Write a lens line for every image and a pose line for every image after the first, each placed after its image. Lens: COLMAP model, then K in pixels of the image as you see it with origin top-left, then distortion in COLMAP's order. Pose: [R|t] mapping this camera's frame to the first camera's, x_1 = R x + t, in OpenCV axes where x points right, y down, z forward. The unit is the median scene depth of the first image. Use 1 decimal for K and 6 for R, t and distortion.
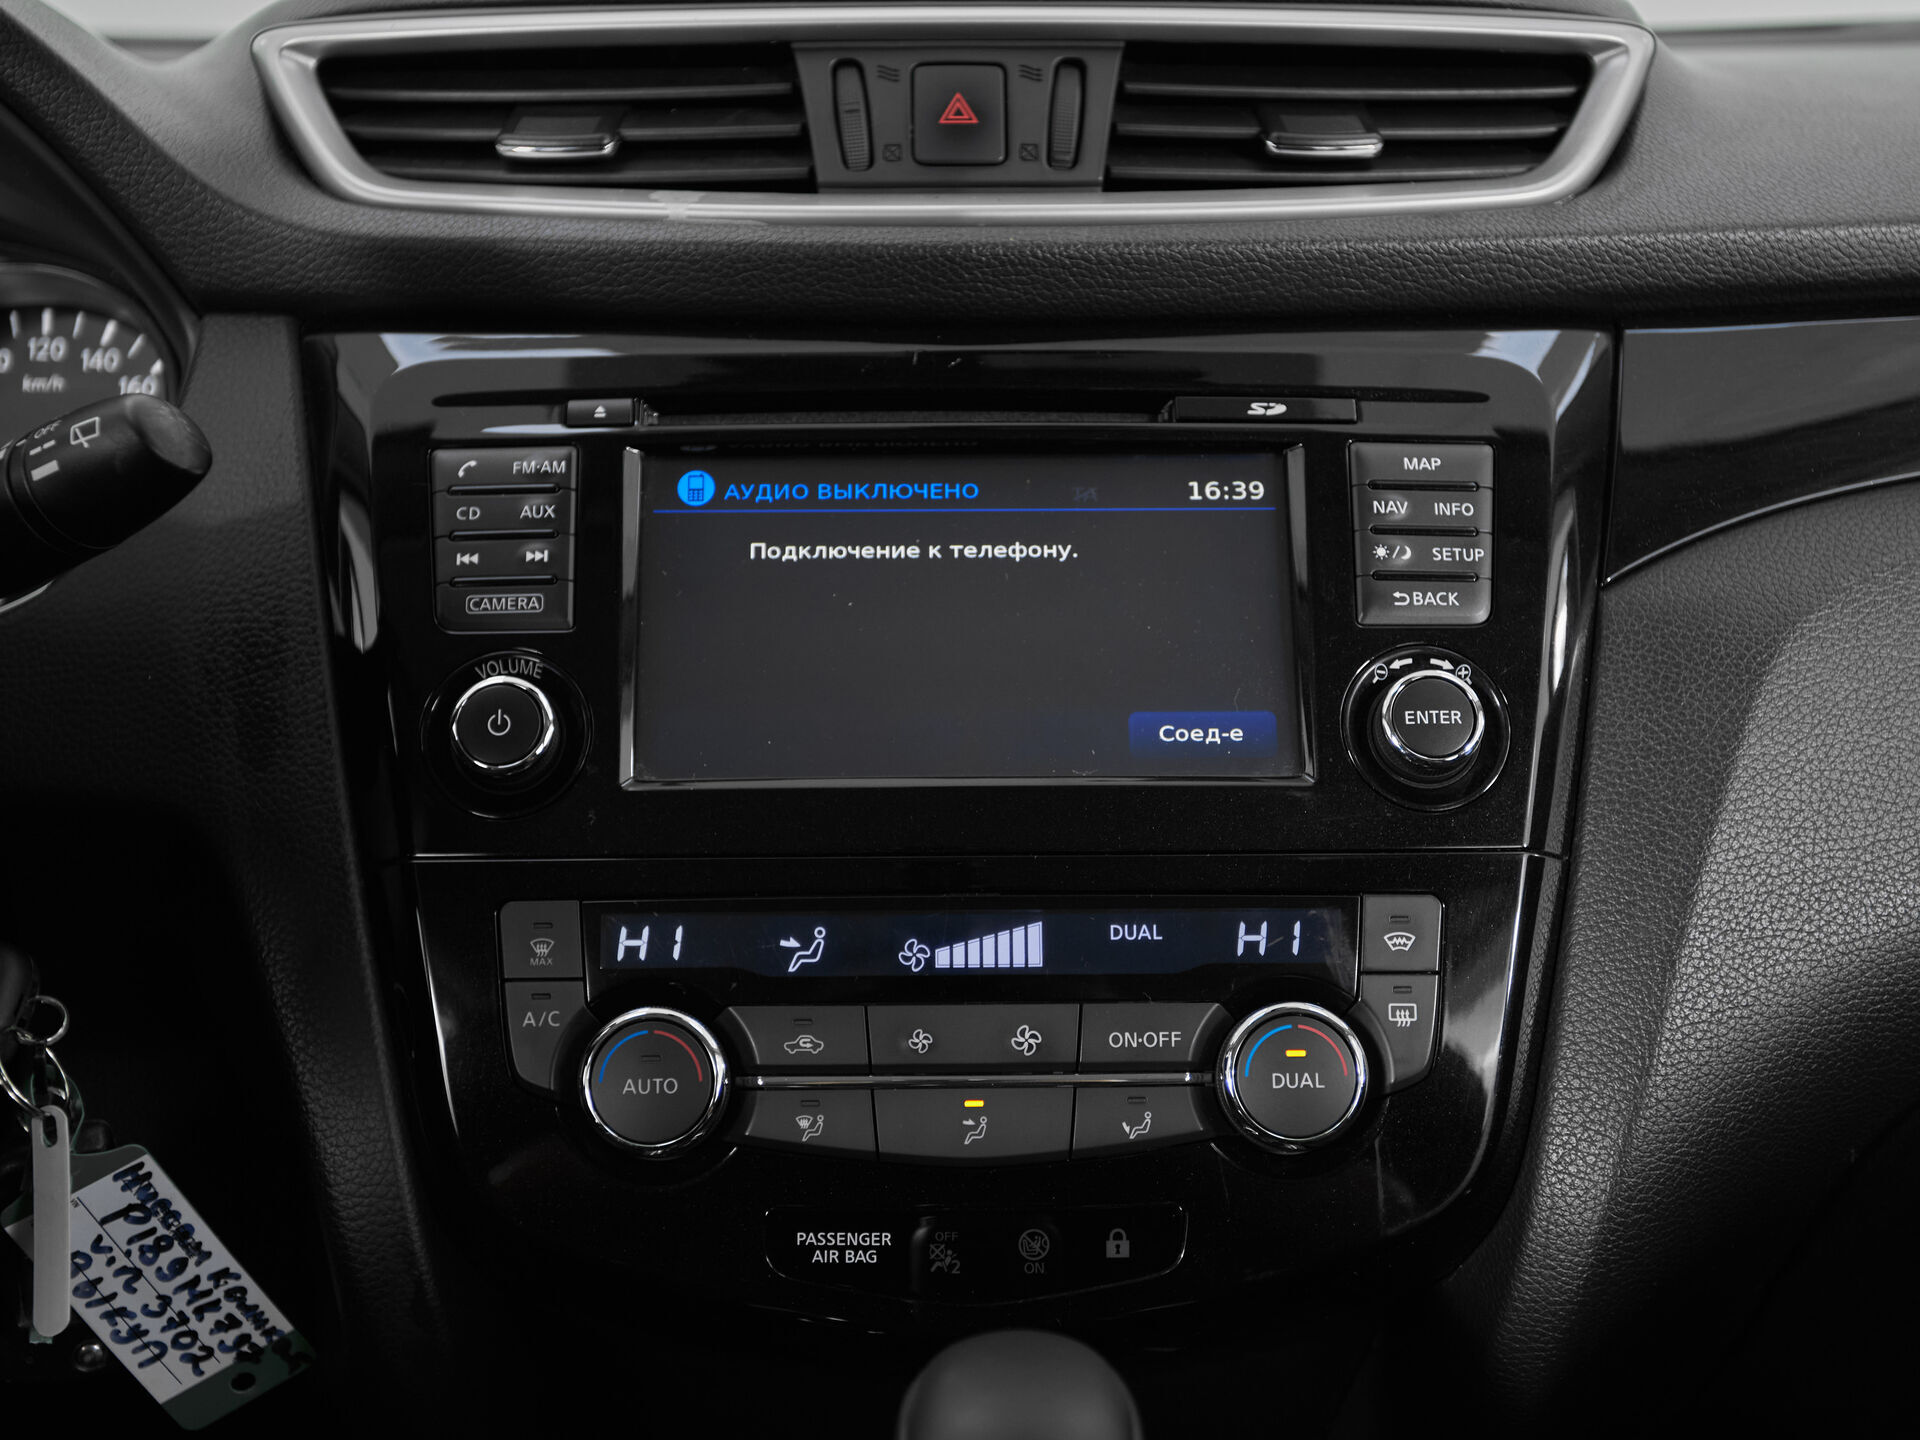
lens RADIAL K [[2373.2, 0, 981.5], [0, 2373.2, 748.8], [0, 0, 1]] dist [0.036841, 0.000000]
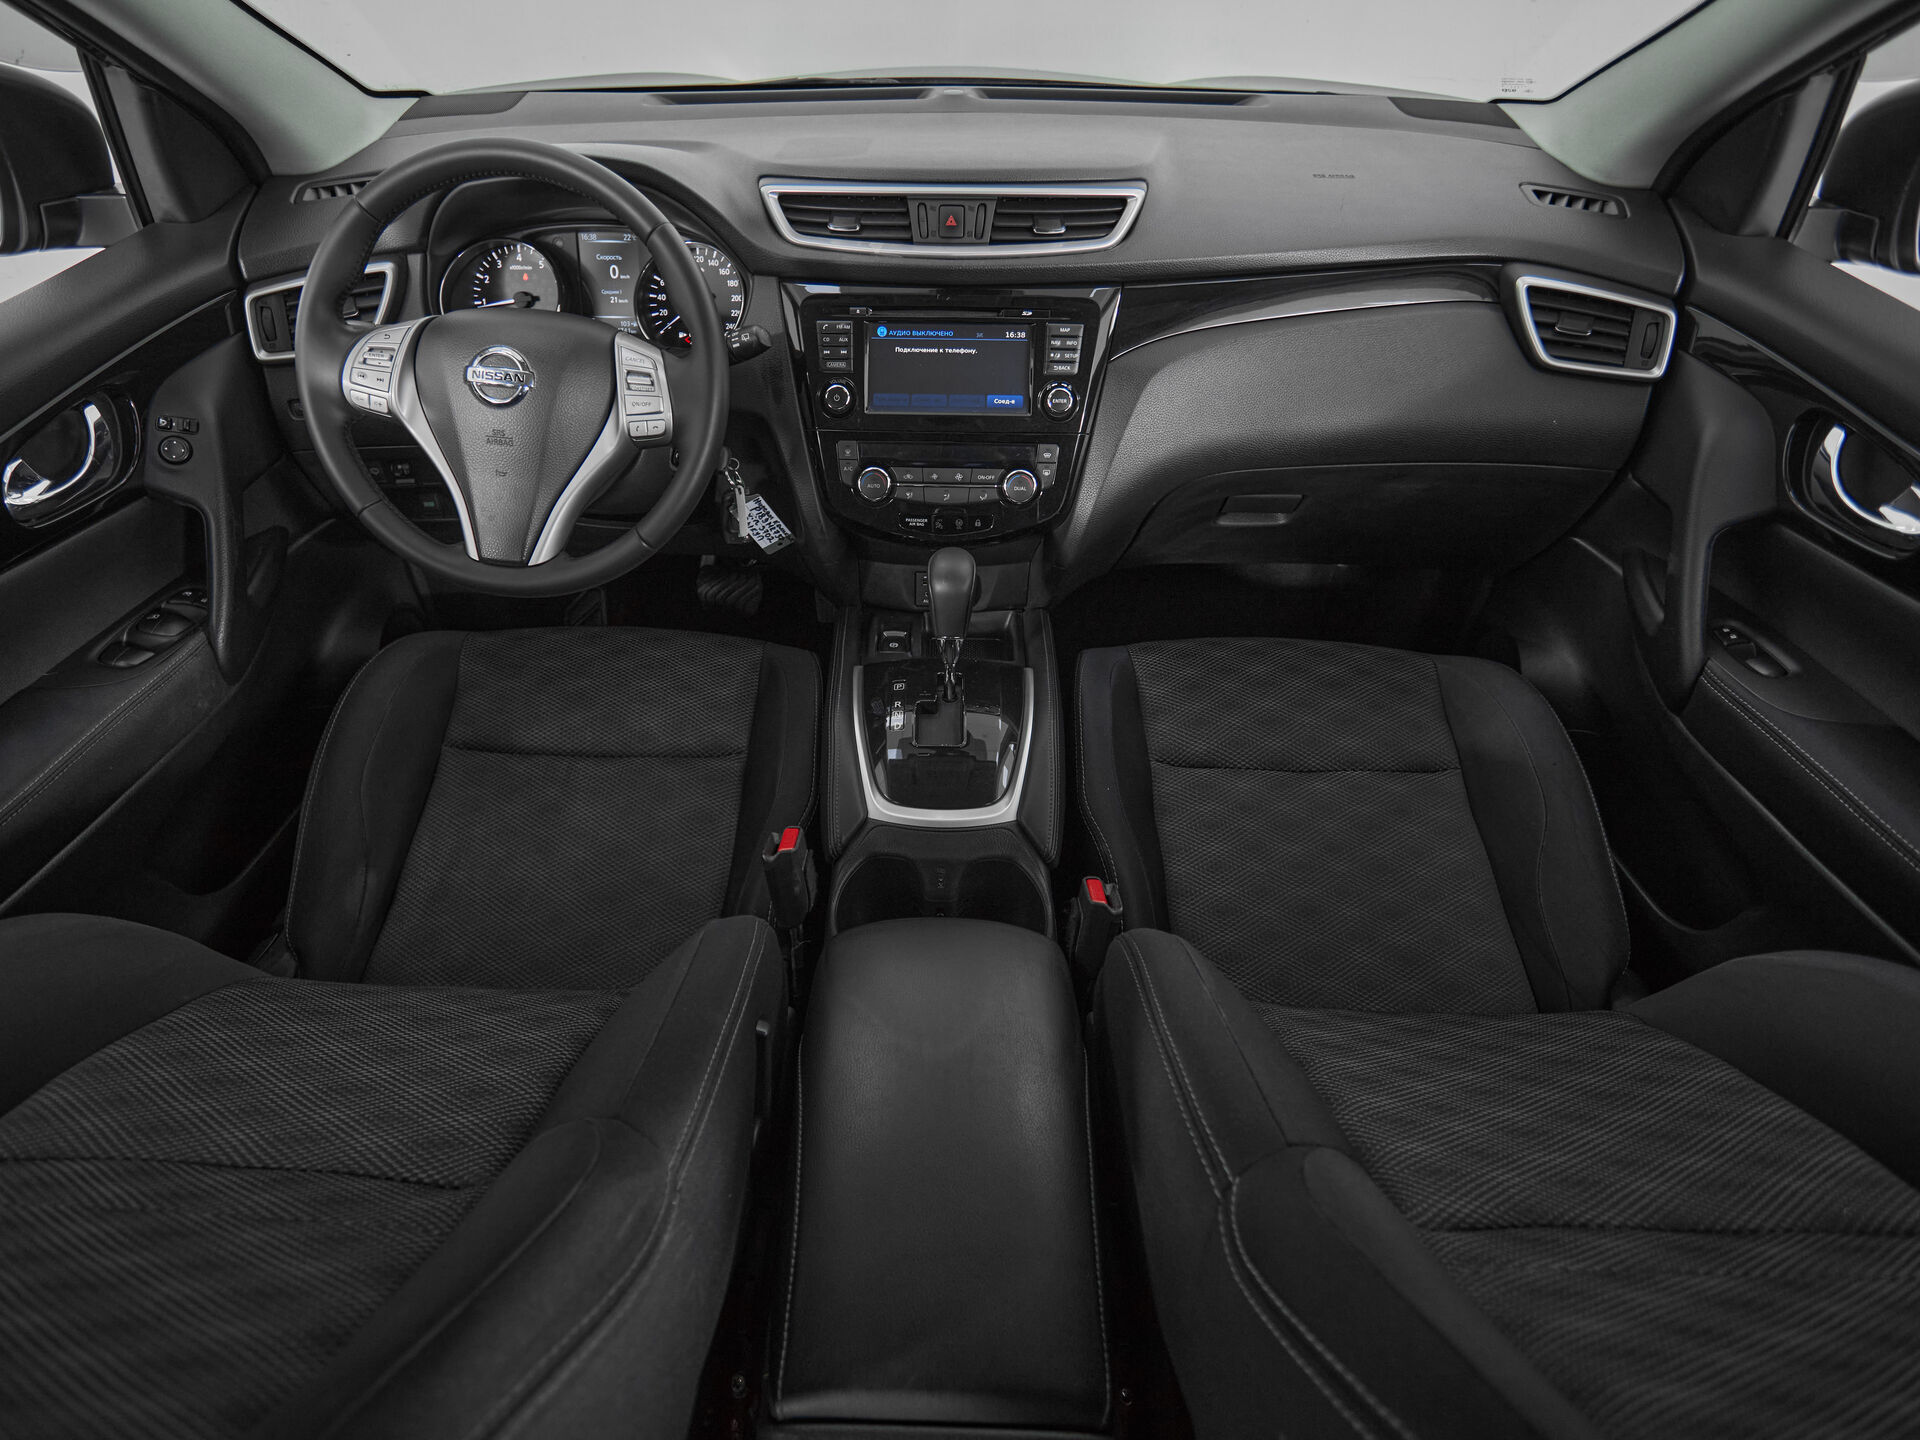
lens RADIAL K [[1009.5, 0, 911.7], [0, 1009.5, 717.0], [0, 0, 1]] dist [0.001072, -0.003347]
pose [[0.998583, 0.036799, -0.038439, 0.019013], [-0.015151, 0.889060, 0.457540, -0.321676], [0.051012, -0.456310, 0.888358, -0.825818]]
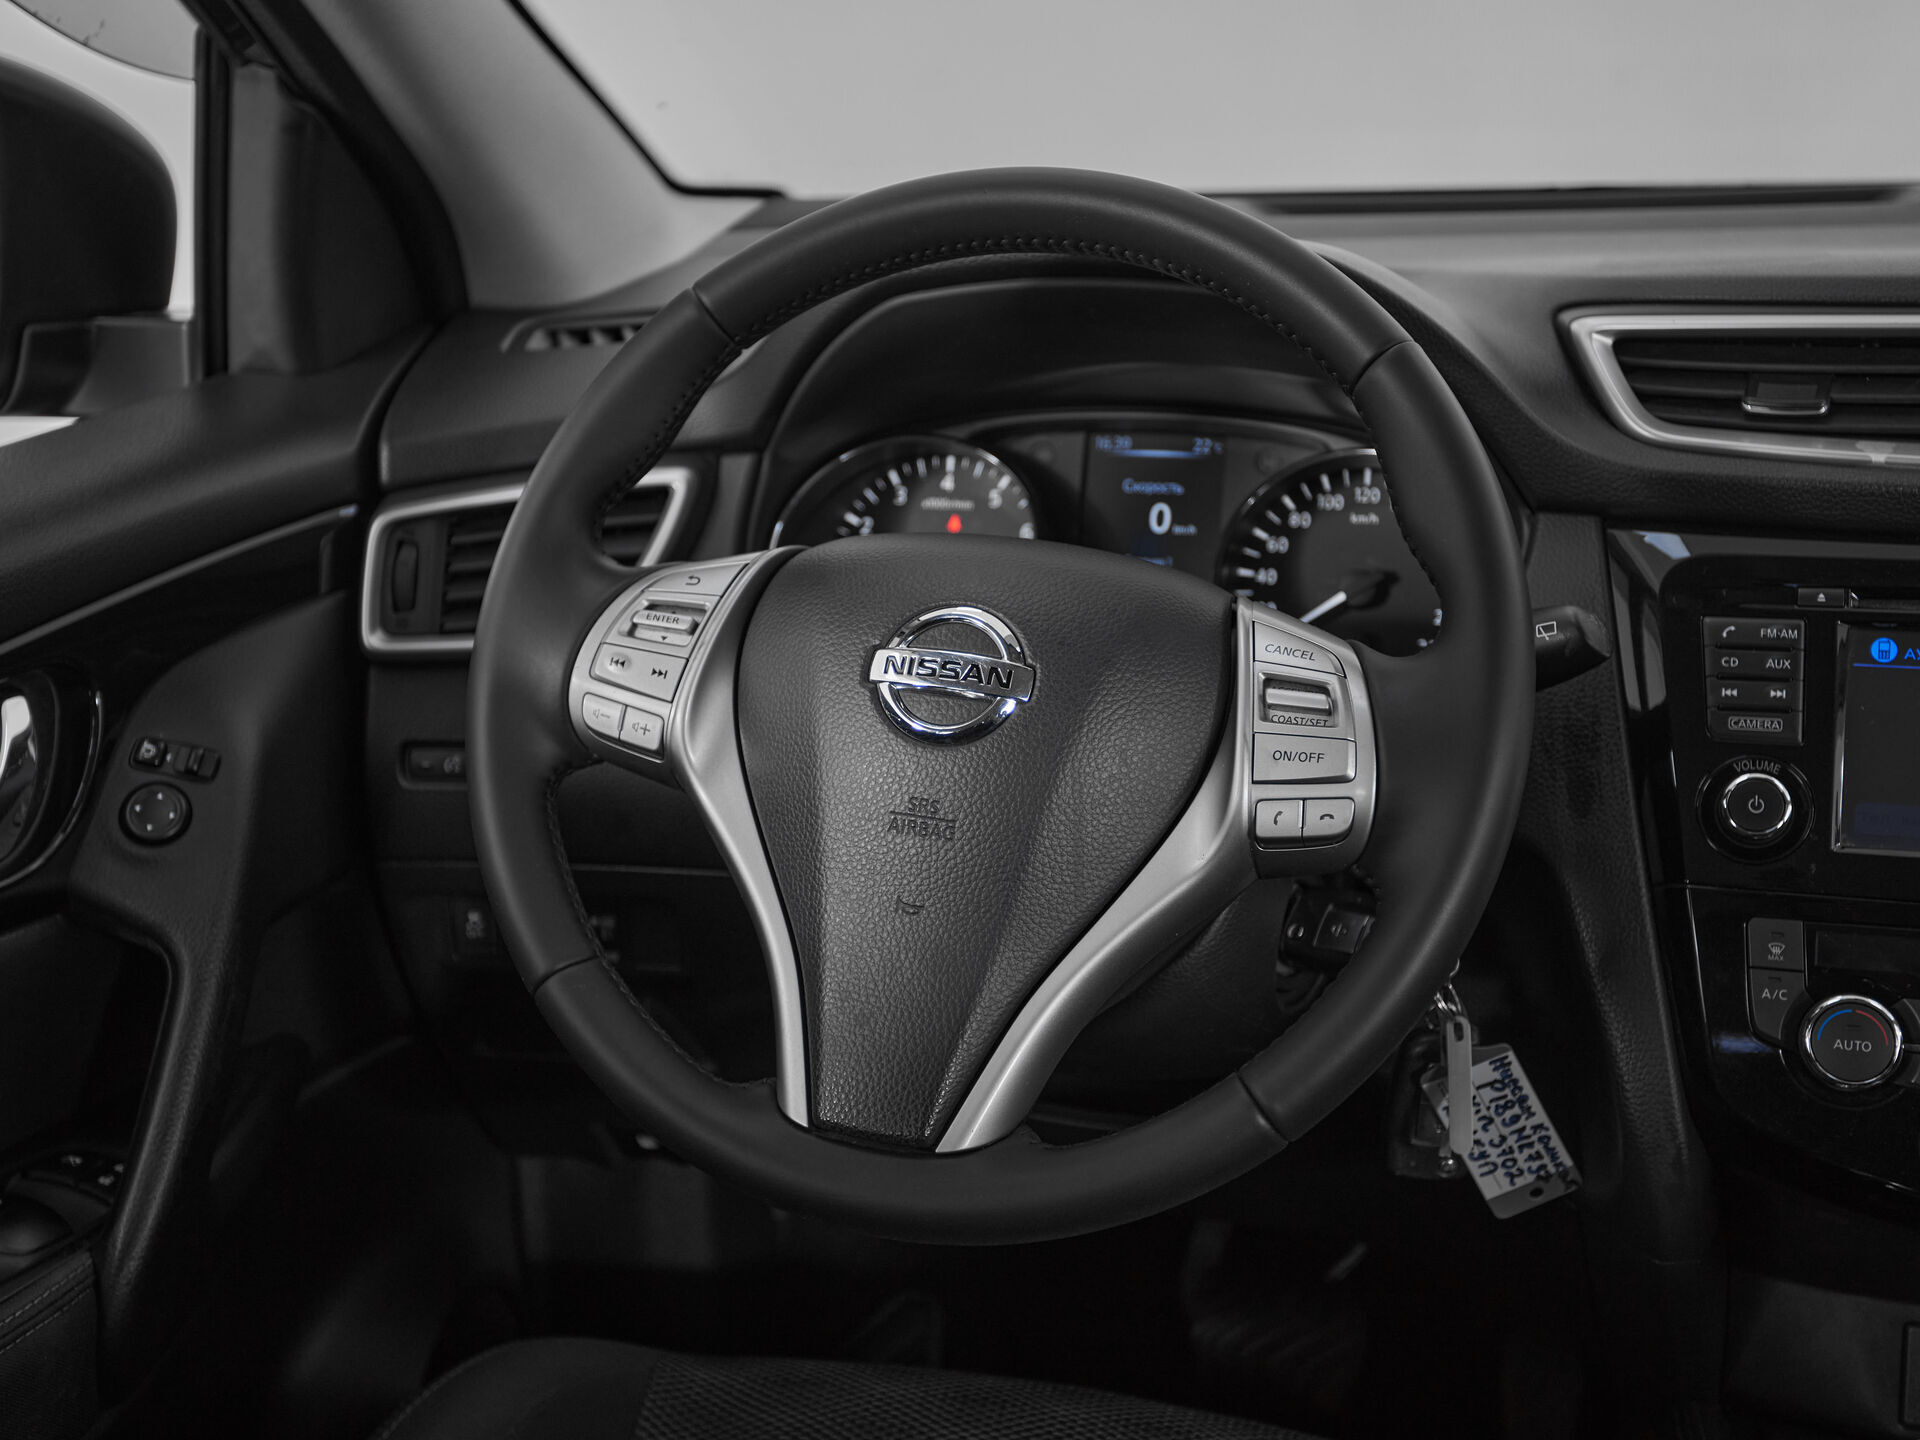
lens RADIAL K [[2373.2, 0, 950.2], [0, 2373.2, 726.6], [0, 0, 1]] dist [0.036841, 0.000000]
pose [[0.957160, 0.065075, -0.282152, -0.266118], [-0.046951, 0.996404, 0.070535, -0.145355], [0.285727, -0.054266, 0.956773, -0.644741]]
